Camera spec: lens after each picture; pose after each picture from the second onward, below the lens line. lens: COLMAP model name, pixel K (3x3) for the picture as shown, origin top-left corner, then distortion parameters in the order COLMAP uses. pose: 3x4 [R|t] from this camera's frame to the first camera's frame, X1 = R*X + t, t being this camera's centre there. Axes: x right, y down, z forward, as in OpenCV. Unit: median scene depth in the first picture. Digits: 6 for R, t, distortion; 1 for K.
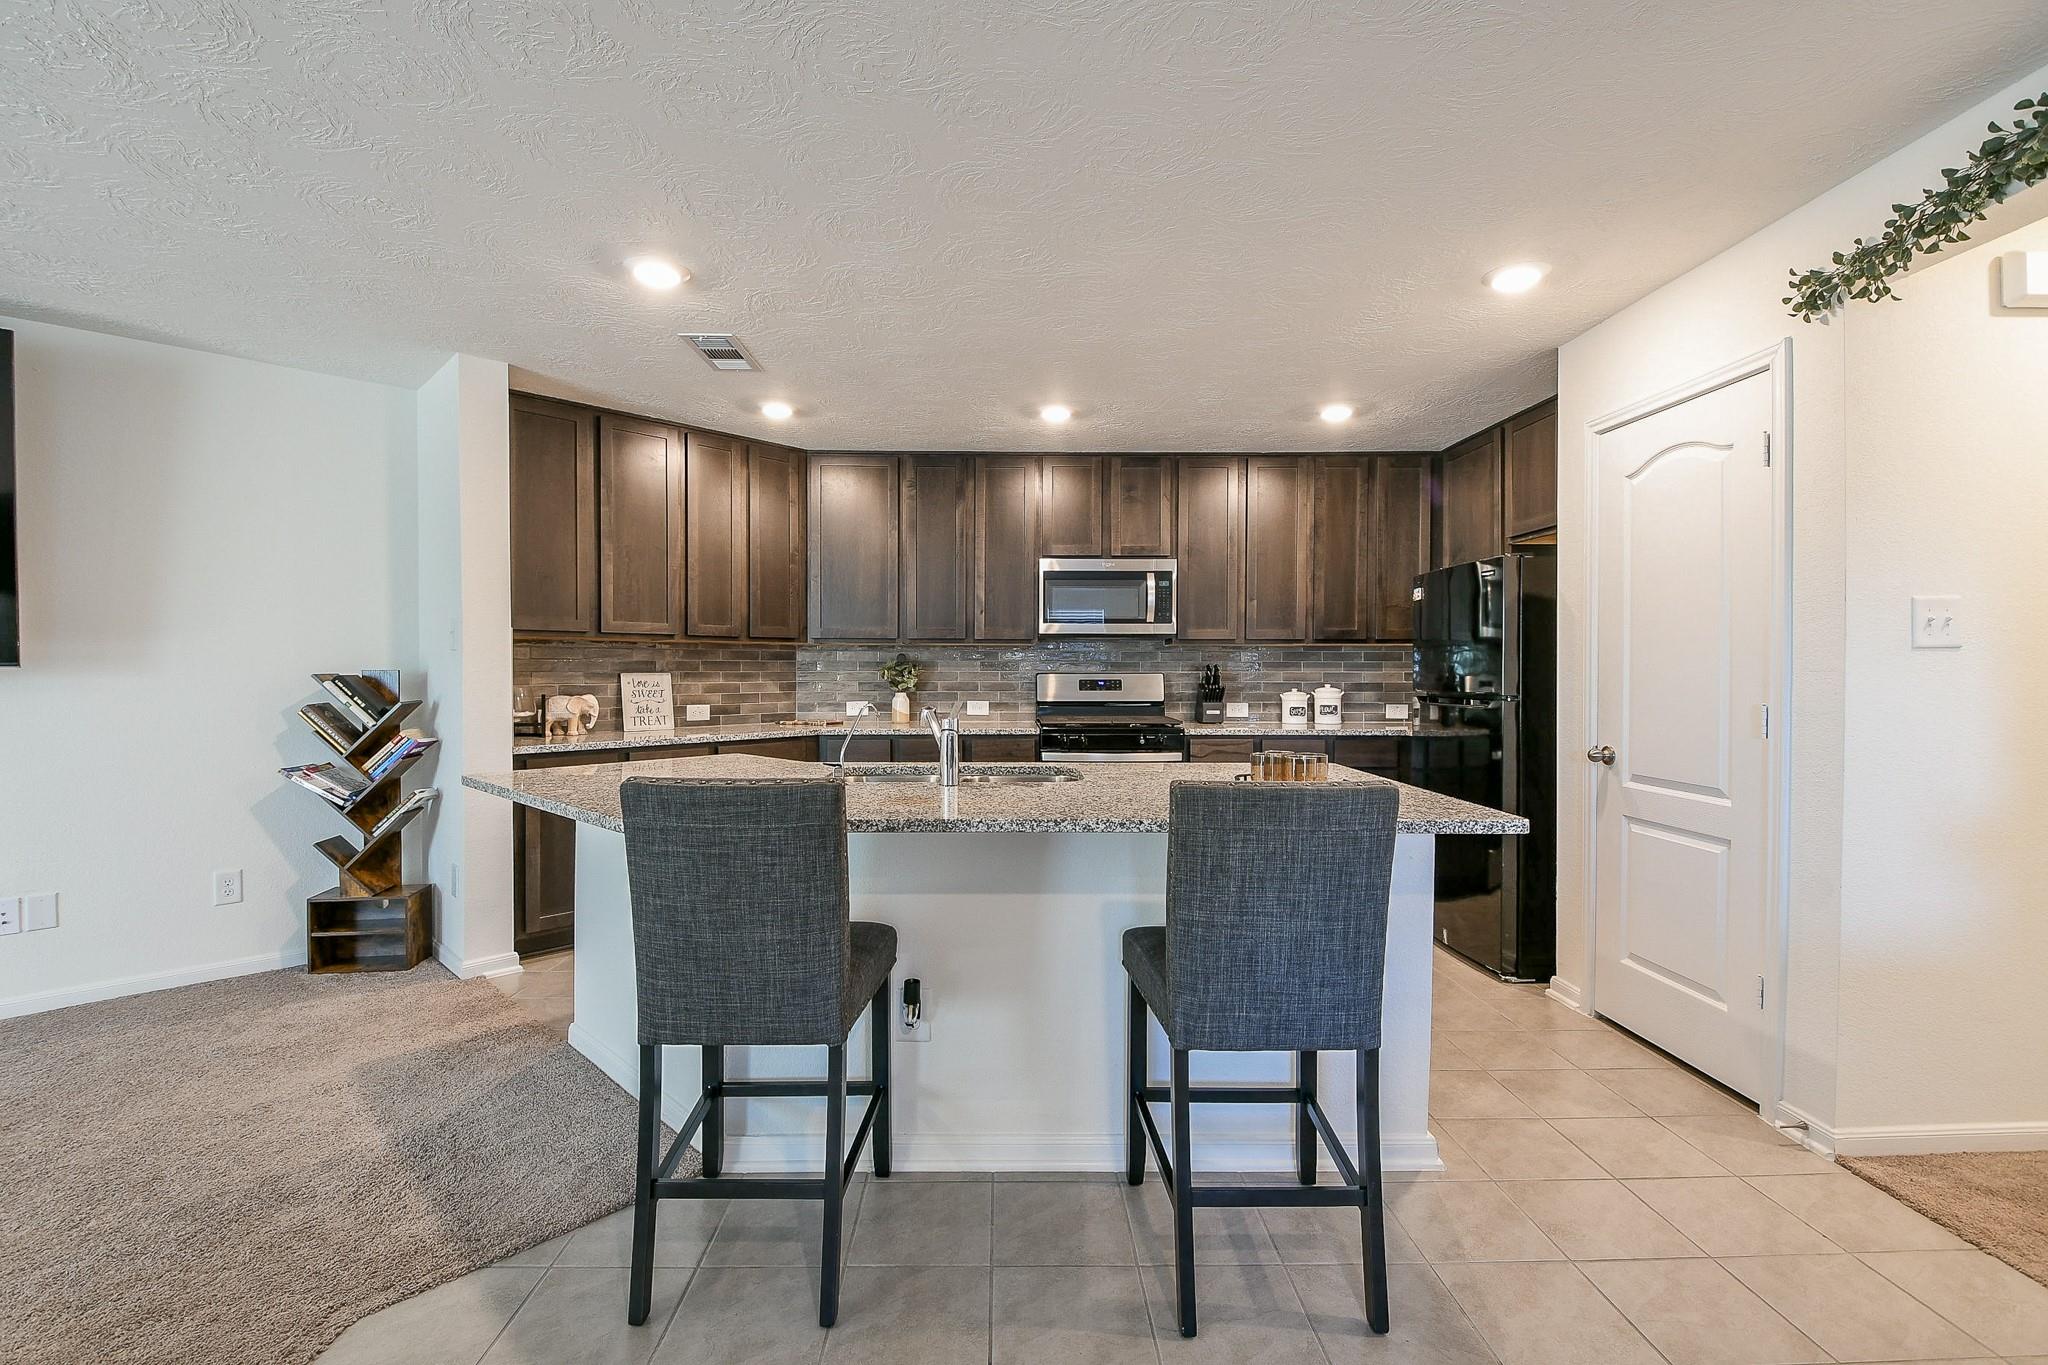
lens RADIAL K [[886.6, 0, 1013.9], [0, 886.6, 670.9], [0, 0, 1]] dist [-0.000047, -0.013180]
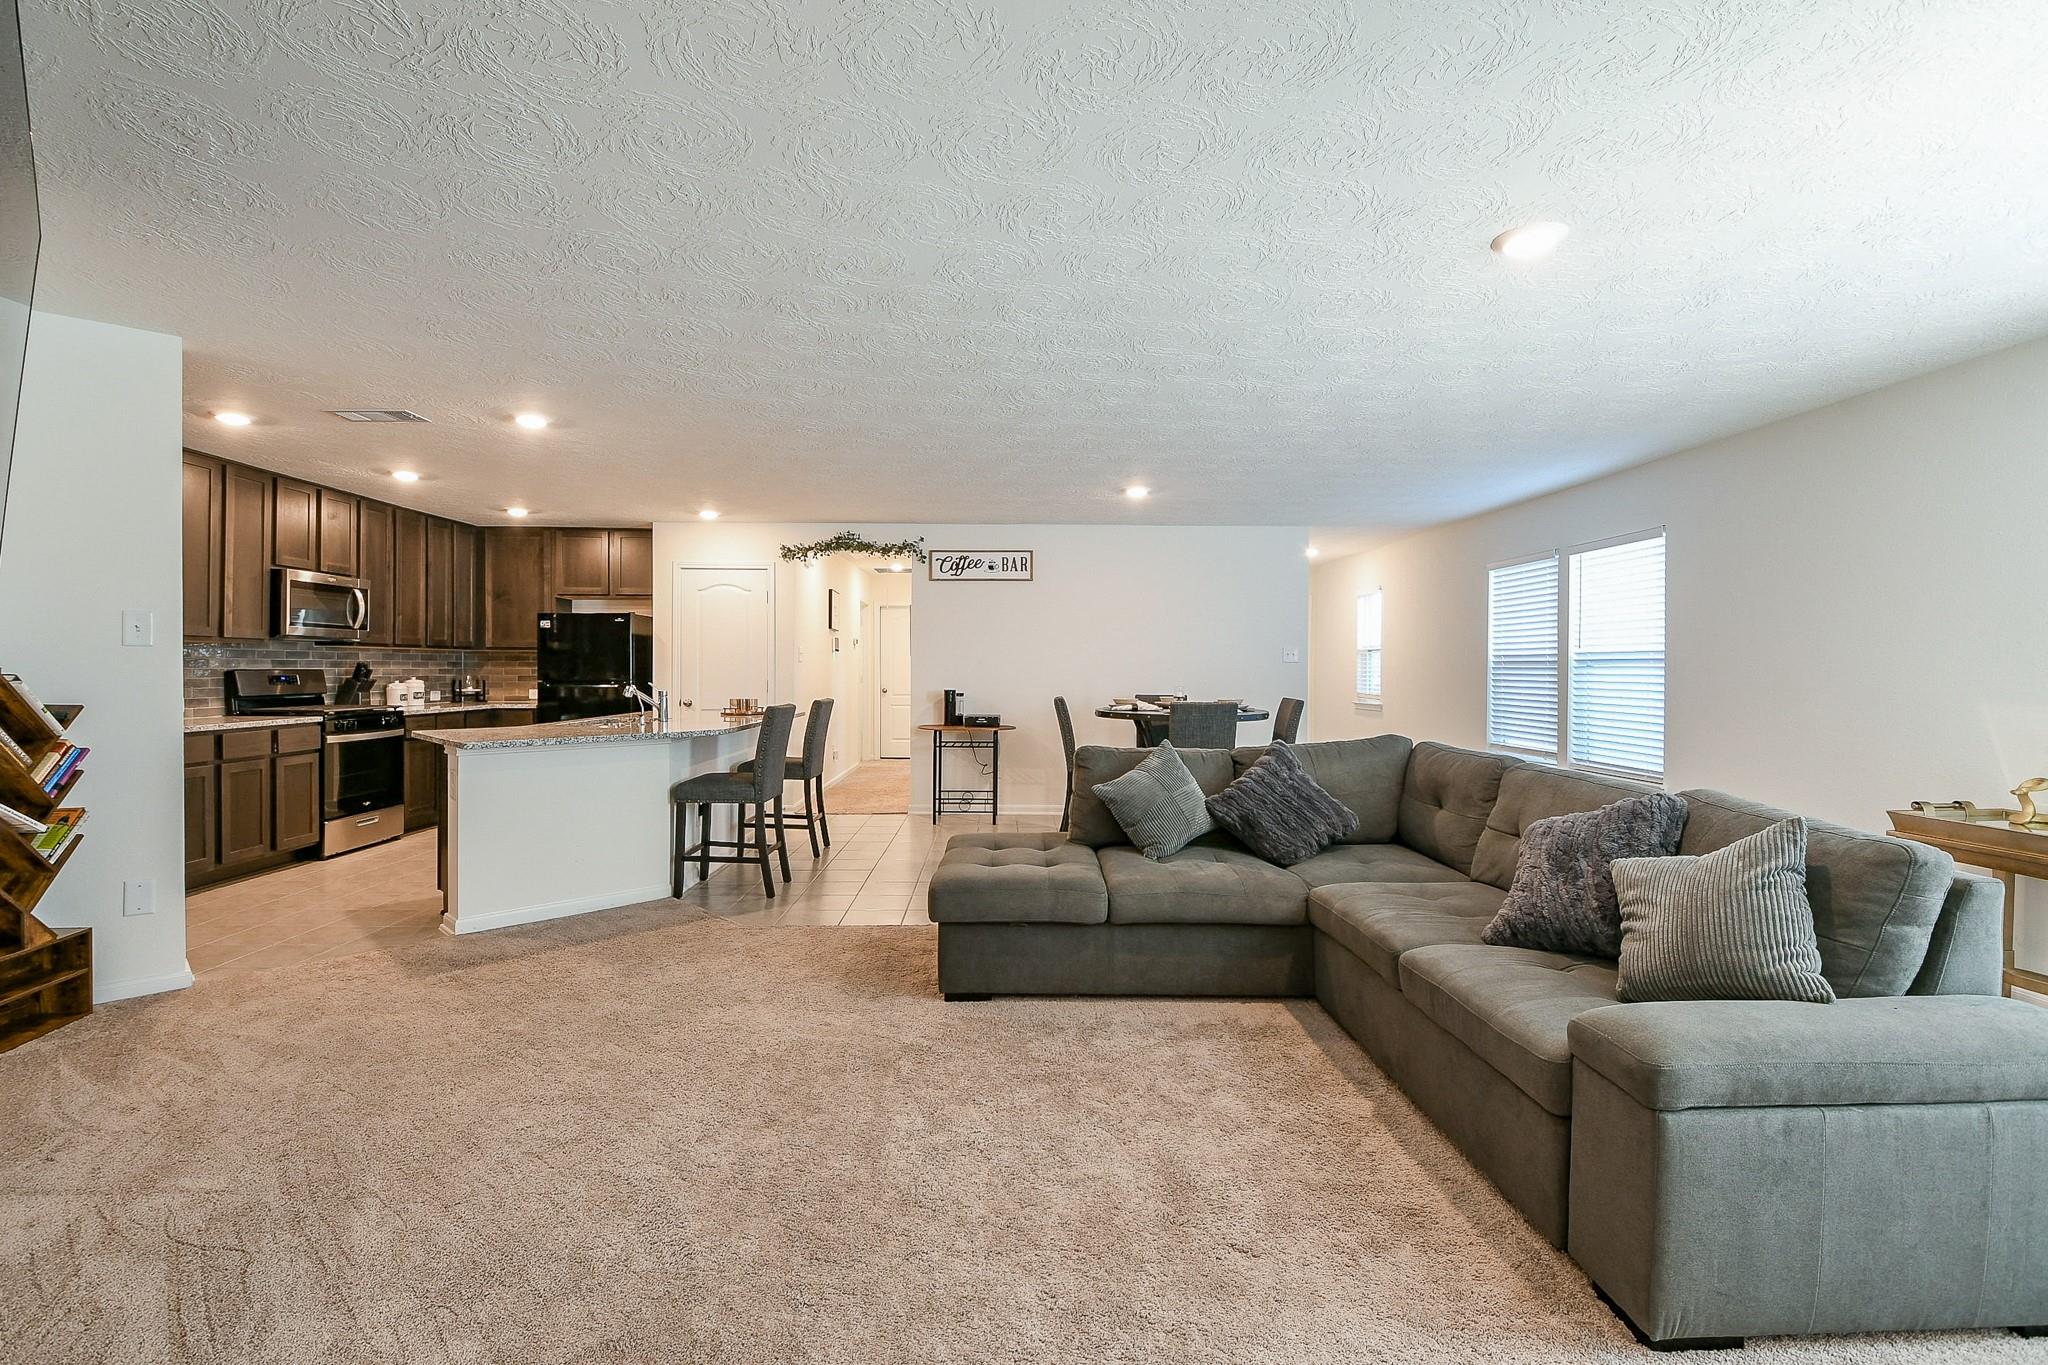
lens RADIAL K [[895.2, 0, 1020.4], [0, 895.2, 672.7], [0, 0, 1]] dist [0.002369, -0.018444]
pose [[-0.007855, -0.006105, 0.999951, -1.128186], [-0.002276, 0.999979, 0.006088, -0.002946], [-0.999967, -0.002228, -0.007868, 0.068161]]
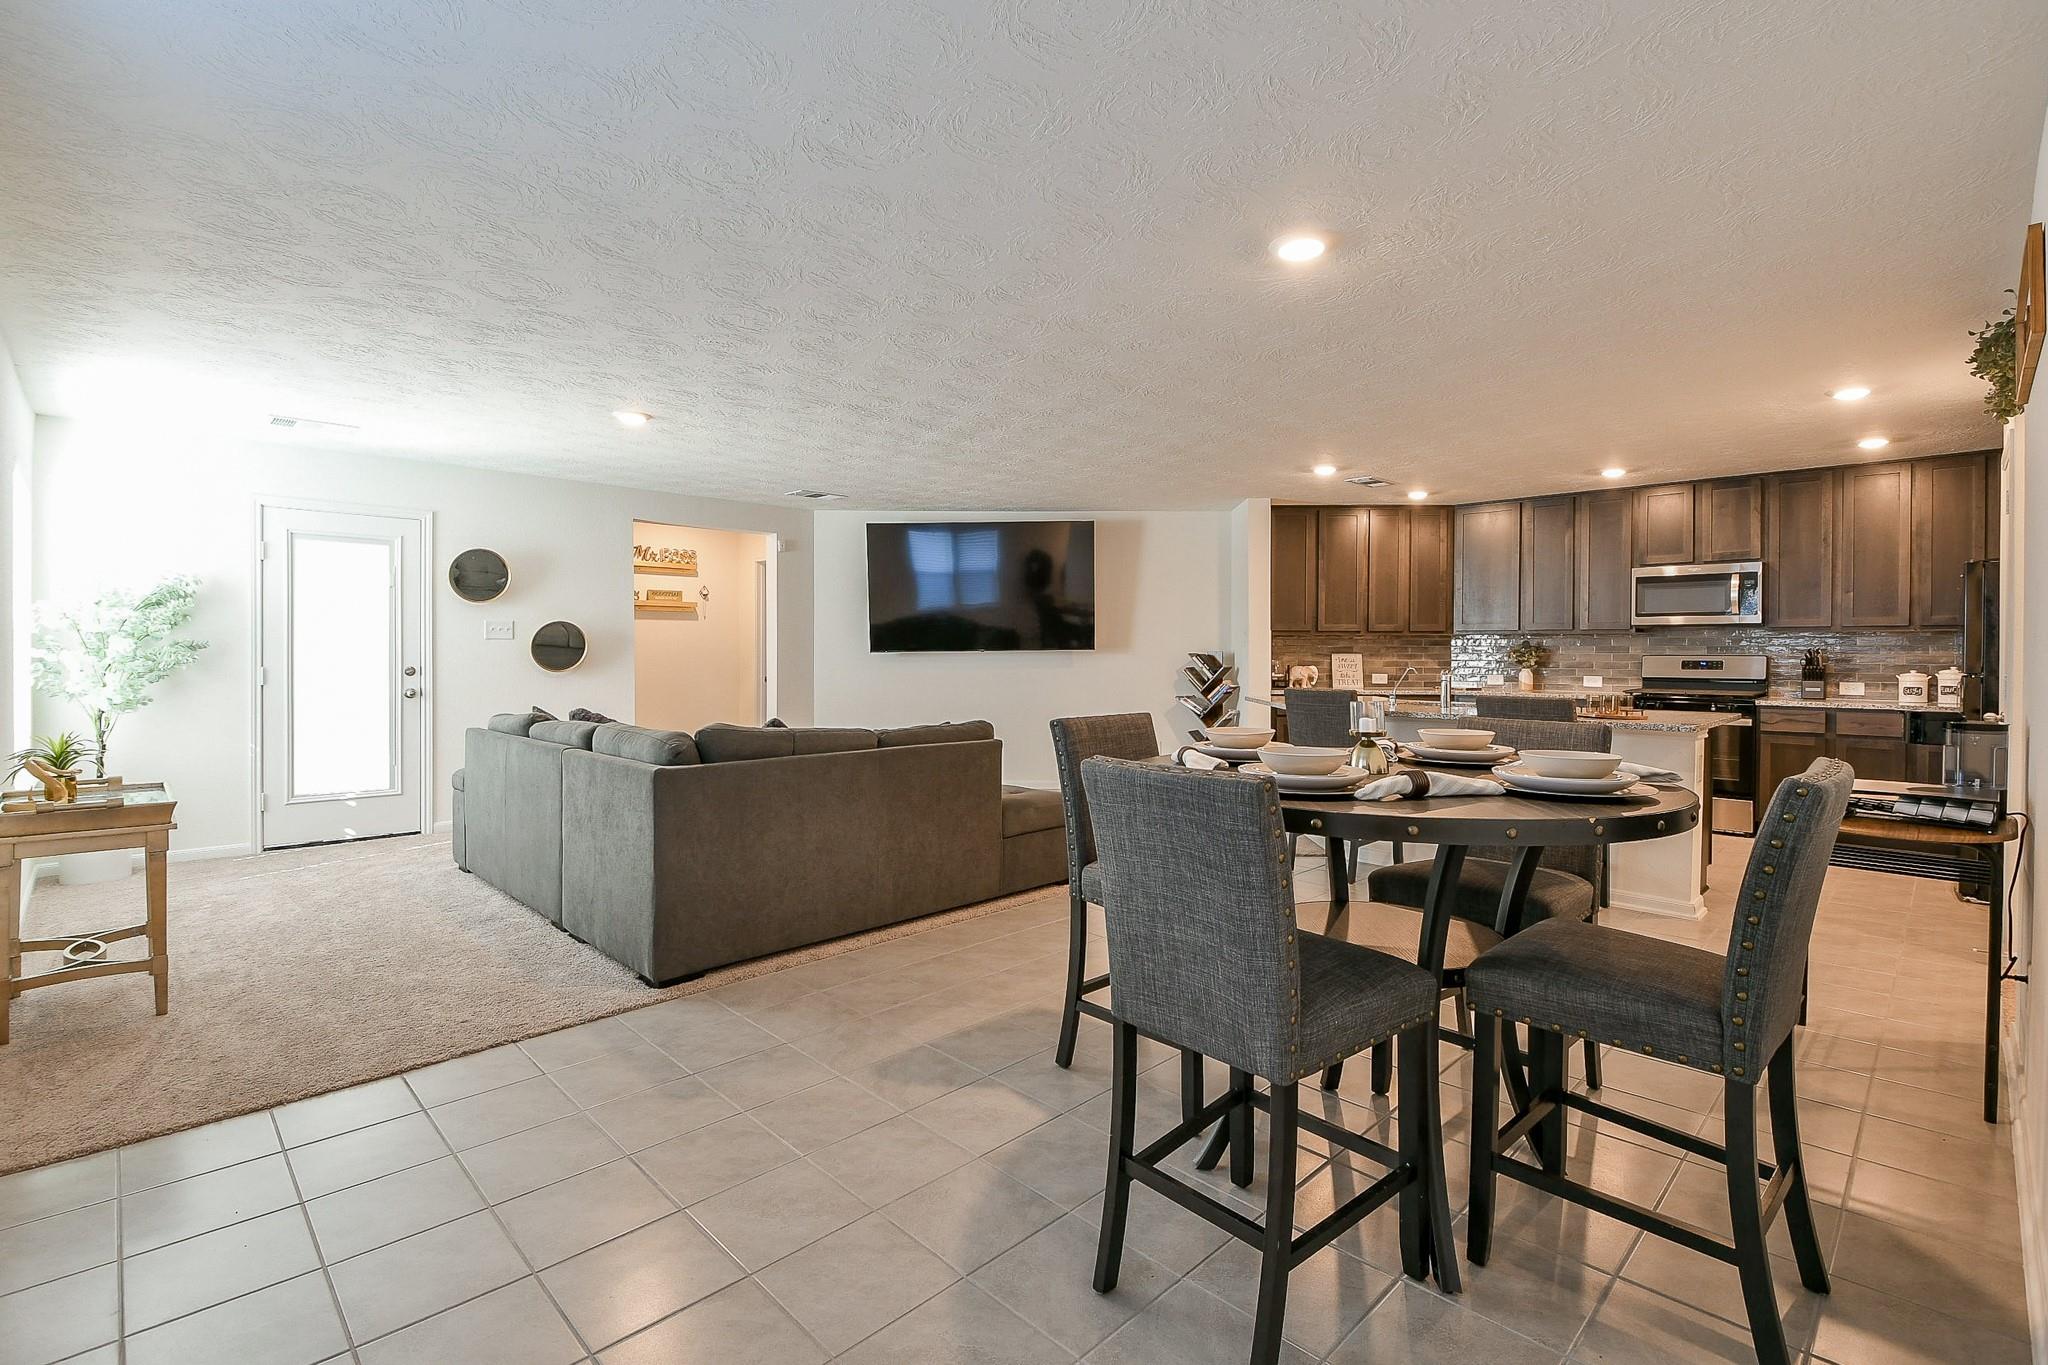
lens RADIAL K [[901.9, 0, 1012.4], [0, 901.9, 656.9], [0, 0, 1]] dist [0.000912, -0.023971]
pose [[0.678708, 0.005127, -0.734390, 0.387165], [-0.003760, 0.999987, 0.003506, 0.004289], [0.734398, 0.000381, 0.678719, -0.589688]]
